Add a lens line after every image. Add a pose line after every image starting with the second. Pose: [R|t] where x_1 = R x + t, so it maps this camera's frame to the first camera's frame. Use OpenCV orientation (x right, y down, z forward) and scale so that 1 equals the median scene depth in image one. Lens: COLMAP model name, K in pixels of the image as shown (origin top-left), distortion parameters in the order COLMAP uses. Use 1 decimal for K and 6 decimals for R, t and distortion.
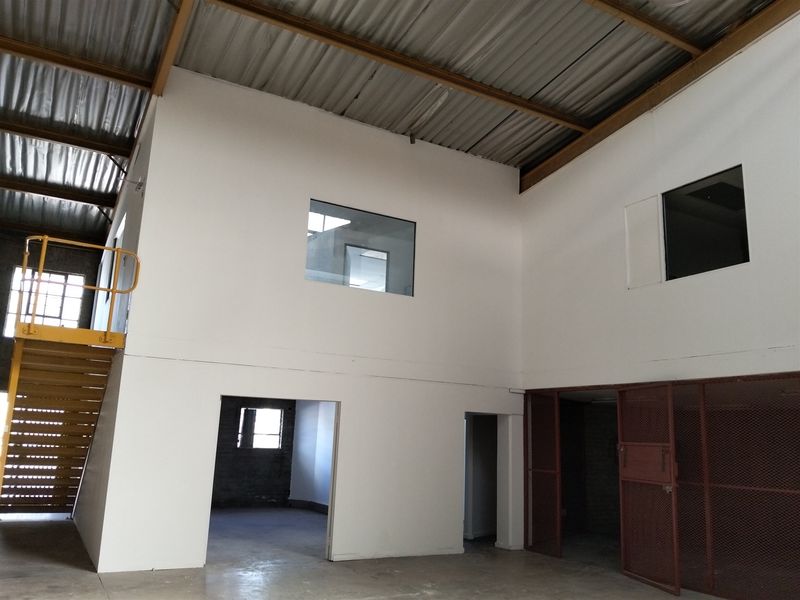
lens RADIAL K [[646.7, 0, 405.8], [0, 646.7, 298.5], [0, 0, 1]] dist [0.088483, -0.200340]
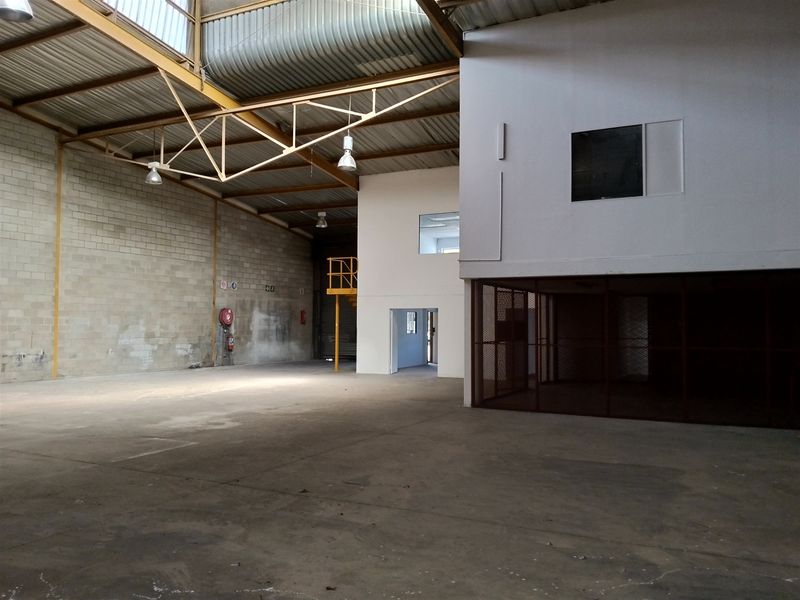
lens RADIAL K [[646.7, 0, 405.8], [0, 646.7, 298.5], [0, 0, 1]] dist [0.088483, -0.200340]
pose [[0.555302, -0.065404, -0.829073, 1.424755], [0.189644, 0.980596, 0.049664, 0.001508], [0.809738, -0.184807, 0.556930, -0.247911]]
